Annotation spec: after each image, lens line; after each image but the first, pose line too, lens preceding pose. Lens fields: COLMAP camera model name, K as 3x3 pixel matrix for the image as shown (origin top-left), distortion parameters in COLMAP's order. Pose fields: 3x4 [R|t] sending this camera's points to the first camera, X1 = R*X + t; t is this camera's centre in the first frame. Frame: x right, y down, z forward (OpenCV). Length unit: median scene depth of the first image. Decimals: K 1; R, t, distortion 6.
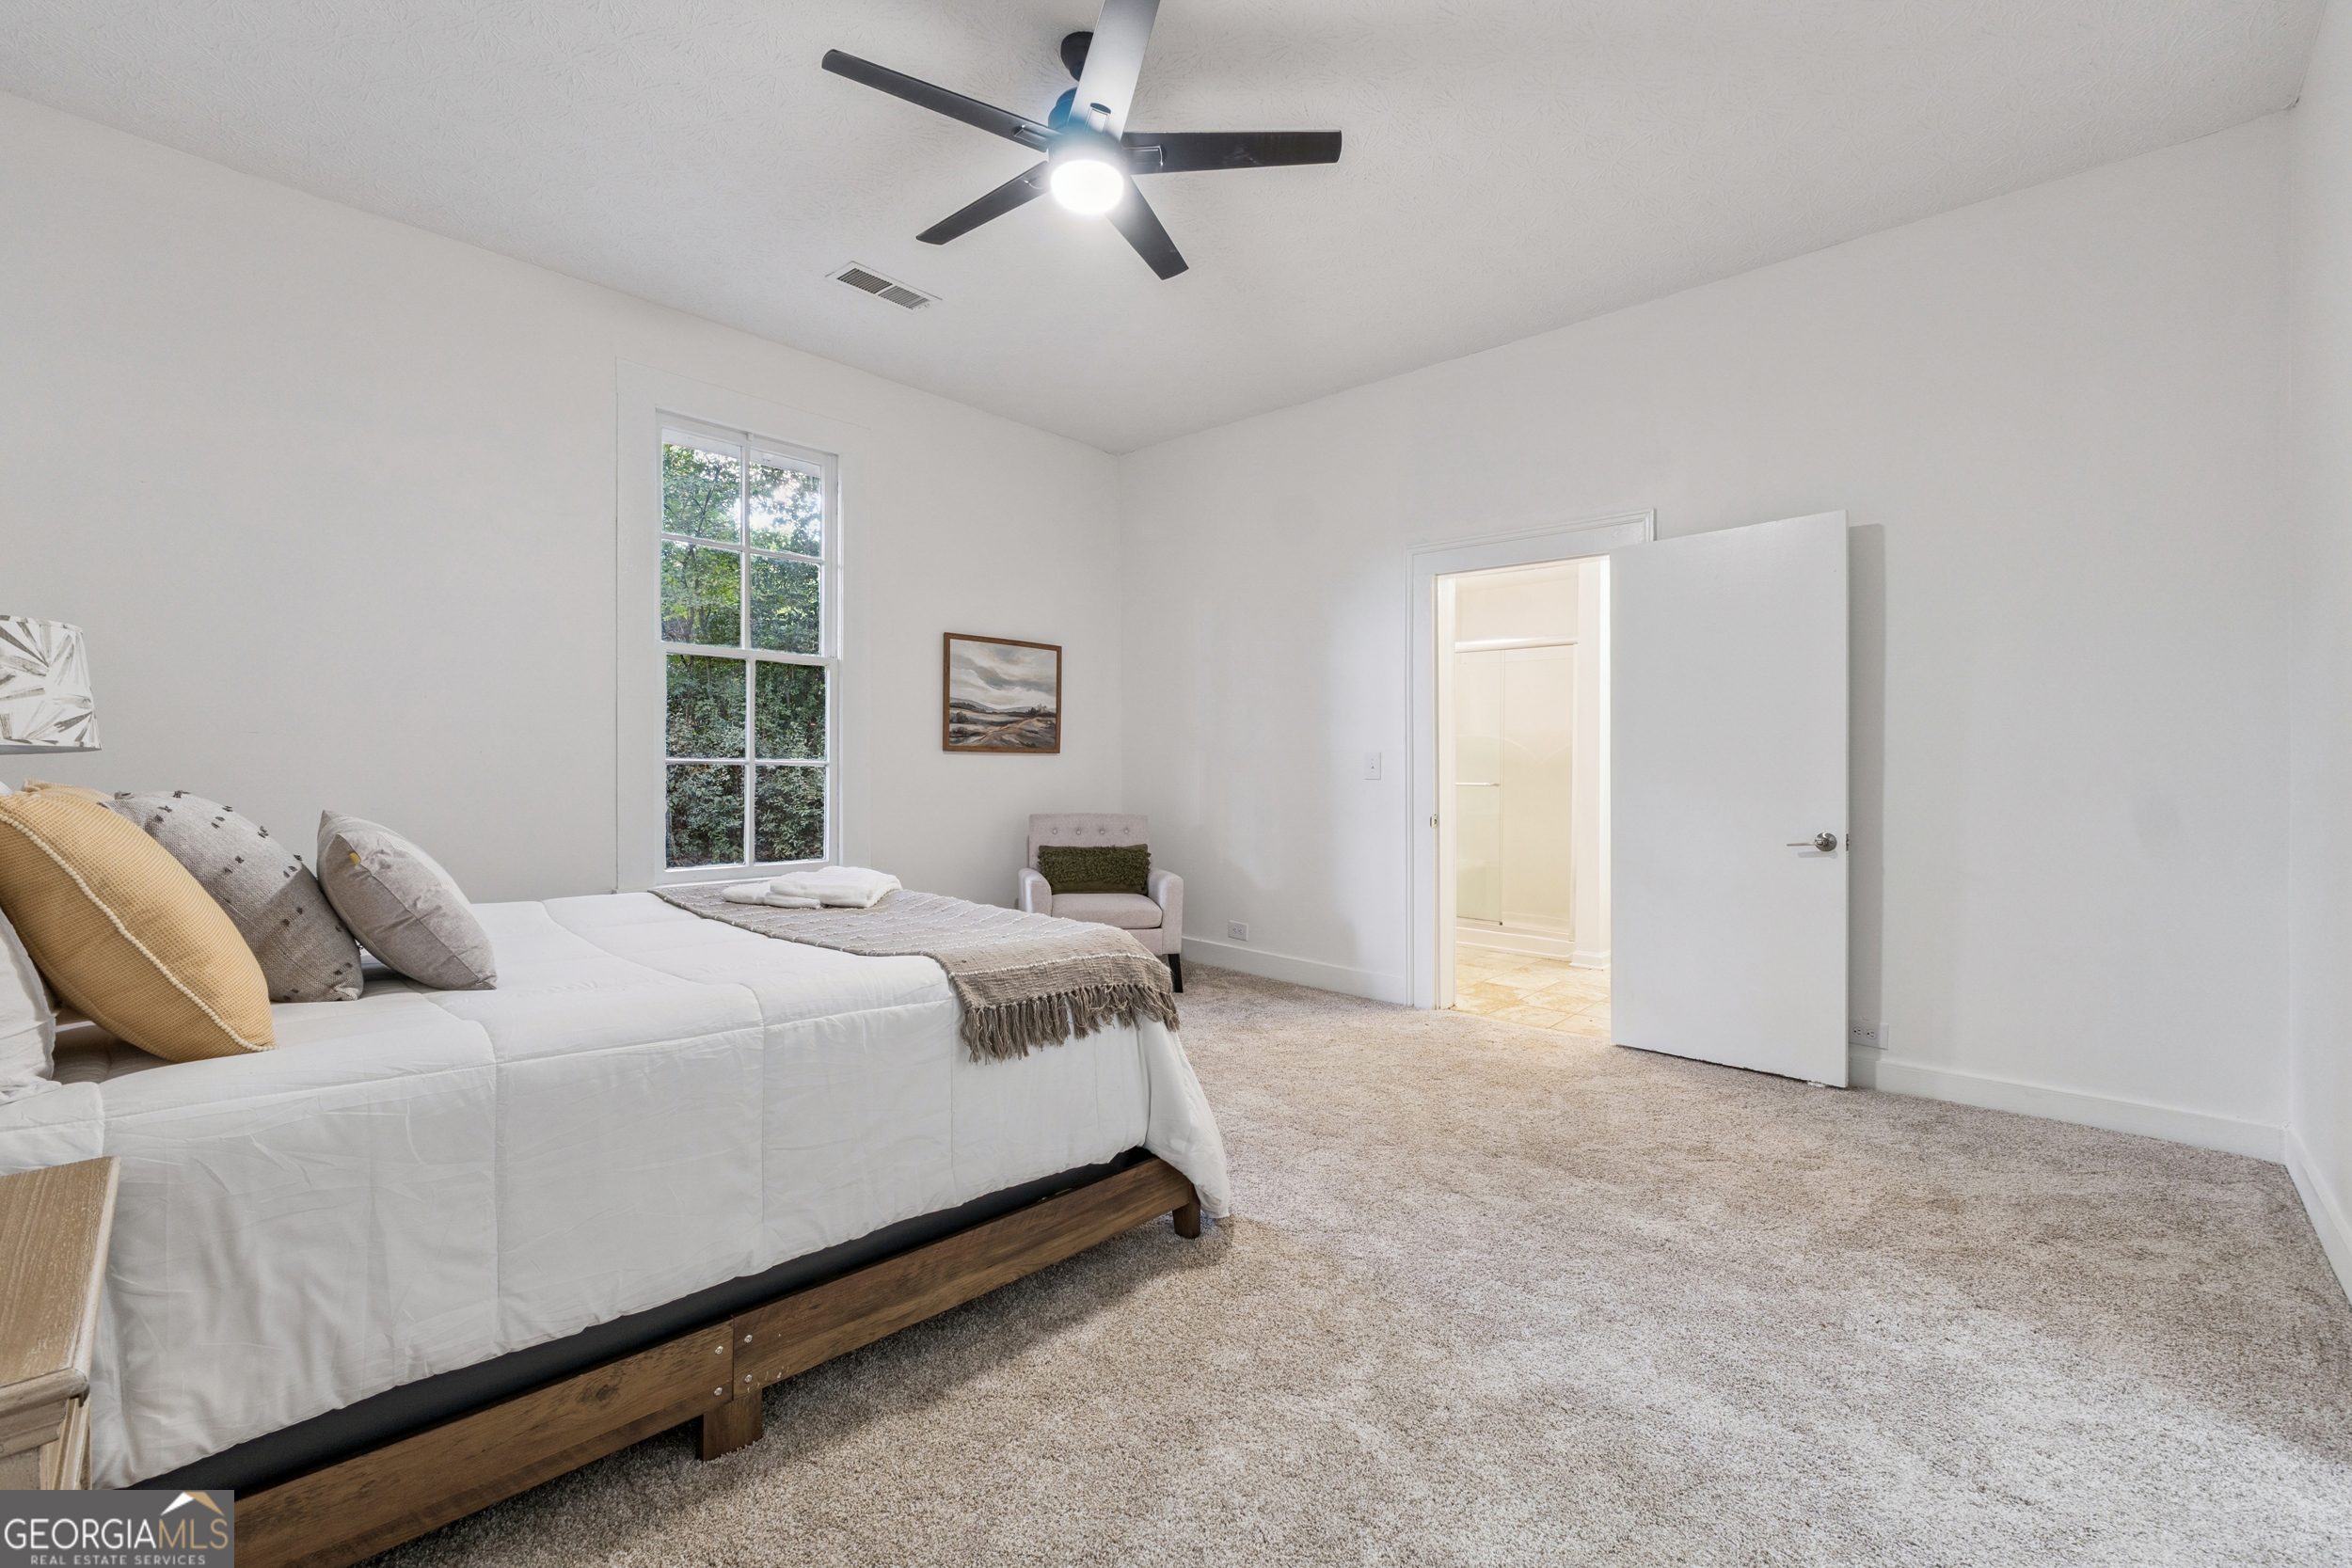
lens RADIAL K [[1002.5, 0, 1188.6], [0, 1002.5, 772.0], [0, 0, 1]] dist [0.003020, 0.000285]
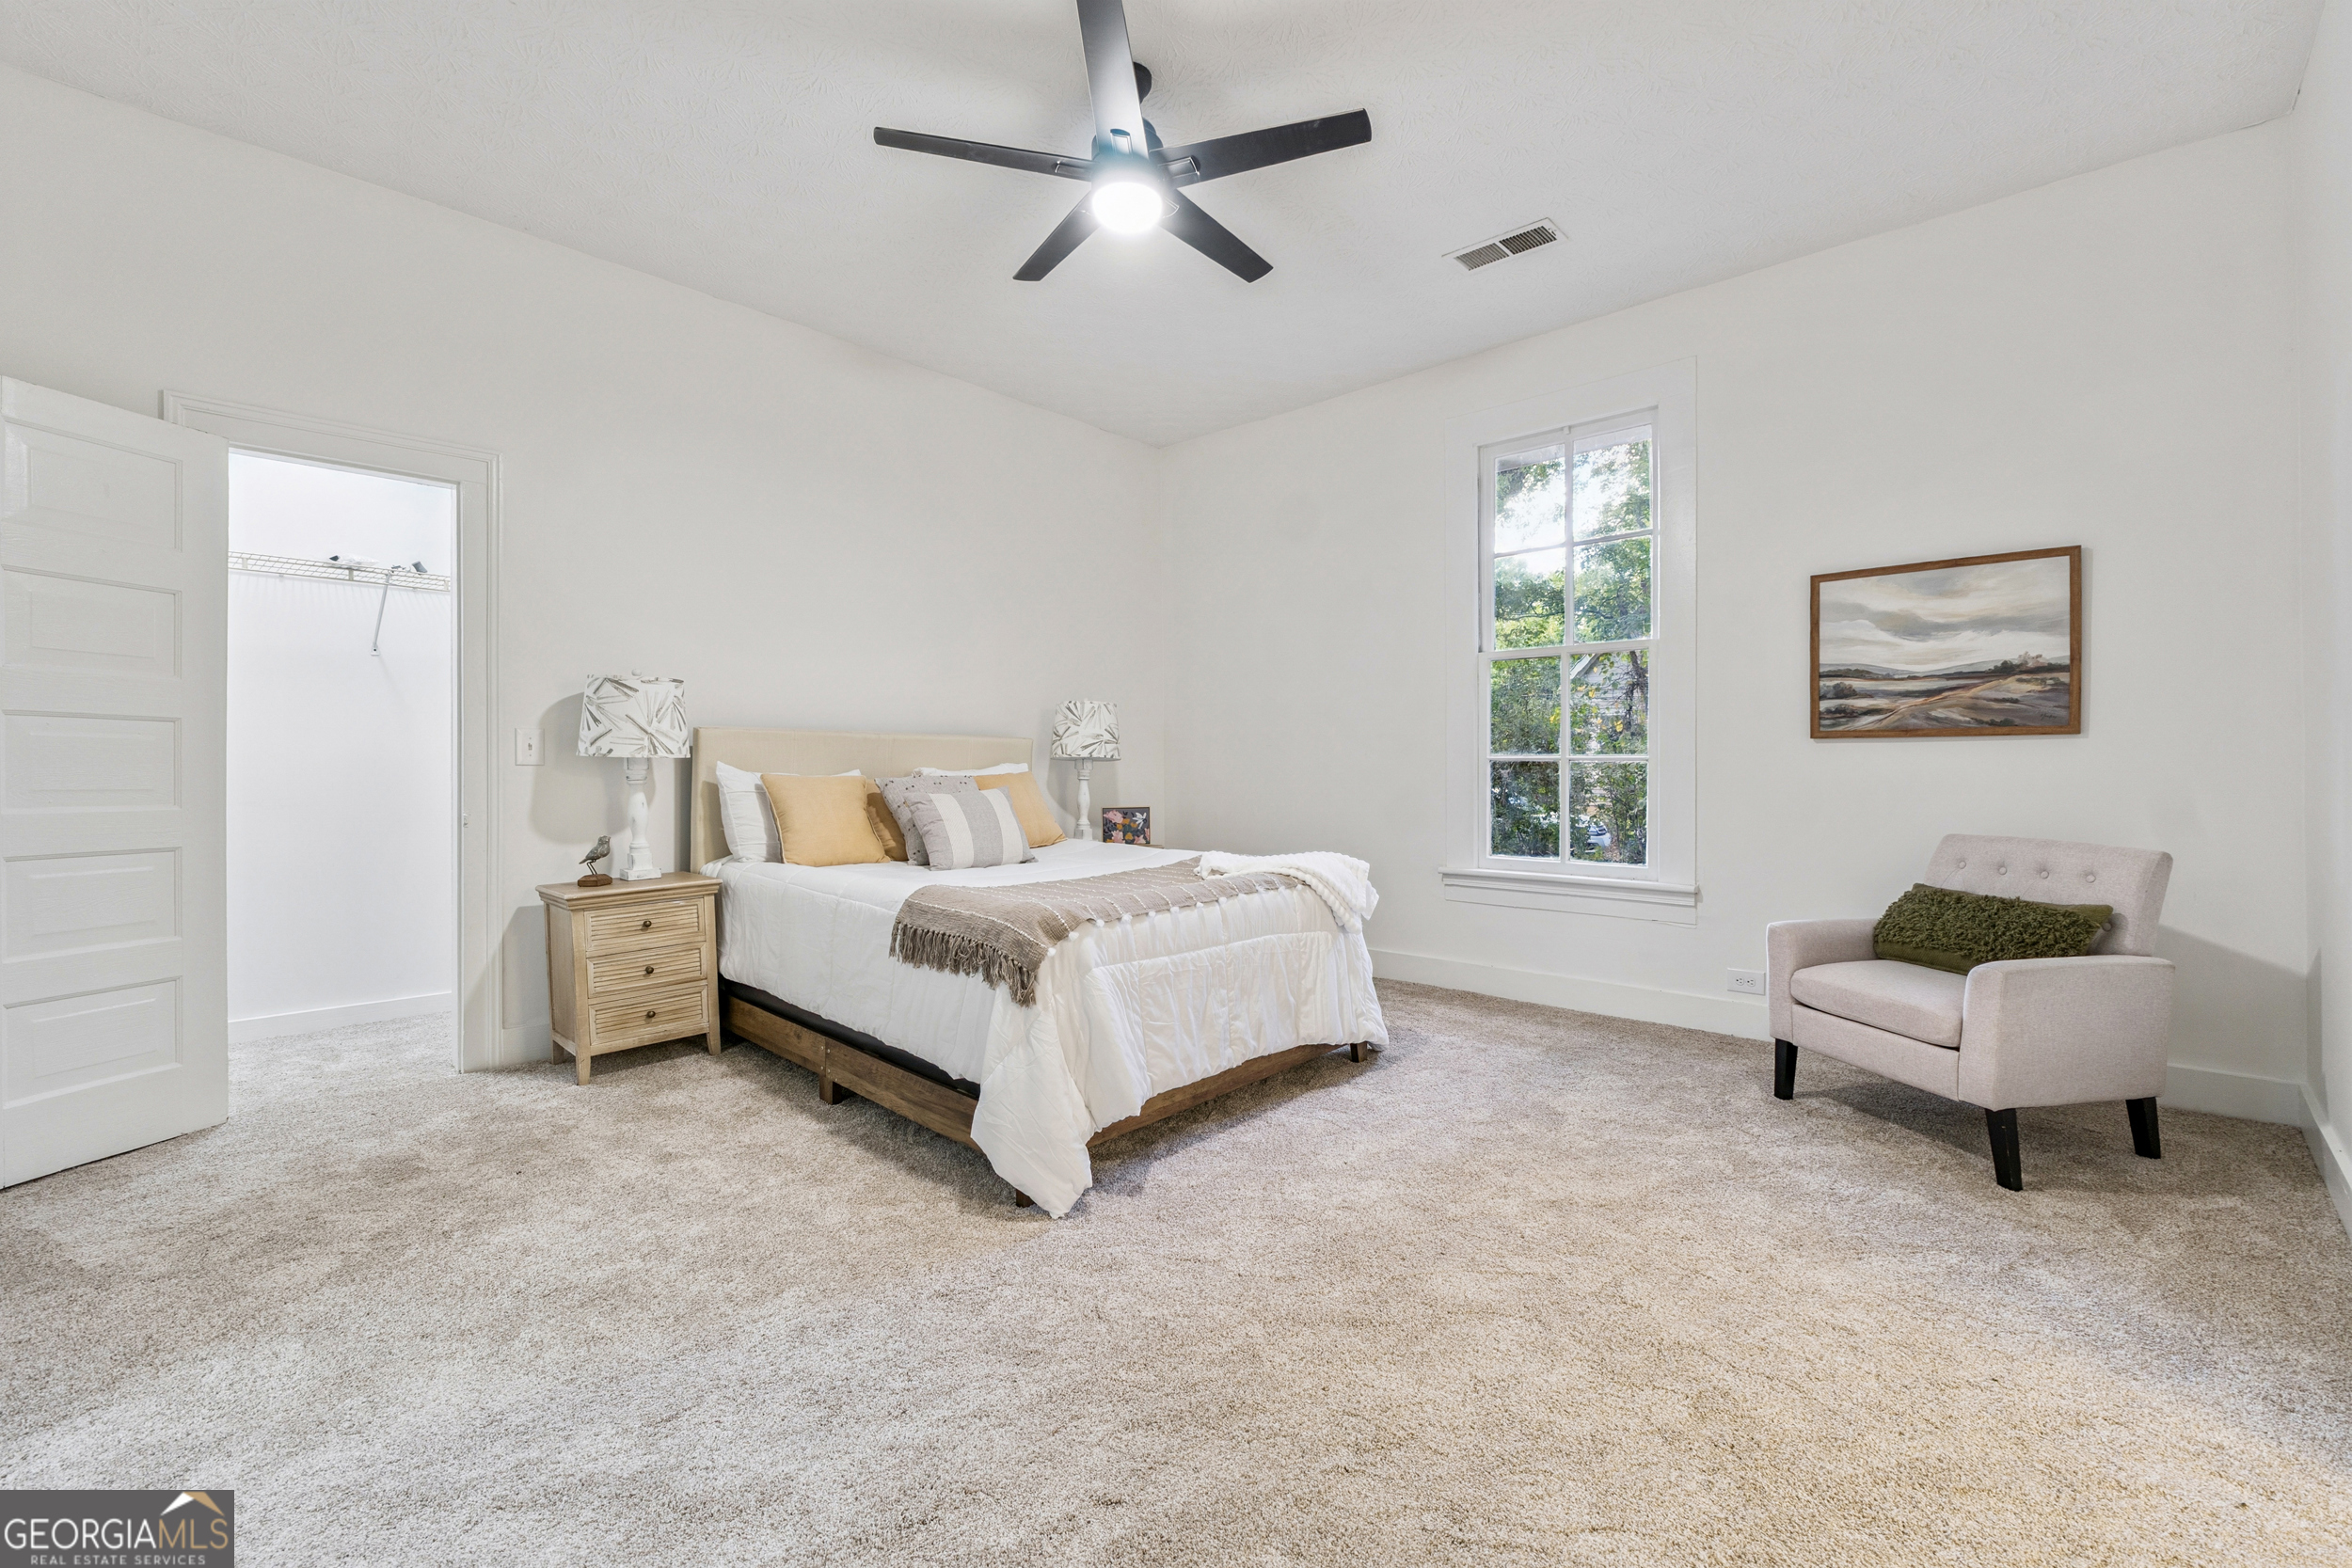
lens RADIAL K [[1002.5, 0, 1188.8], [0, 1002.5, 779.1], [0, 0, 1]] dist [0.003020, 0.000285]
pose [[-0.005190, 0.008854, -0.999947, 0.482072], [-0.000615, 0.999961, 0.008857, 0.002424], [0.999986, 0.000661, -0.005184, 0.539359]]
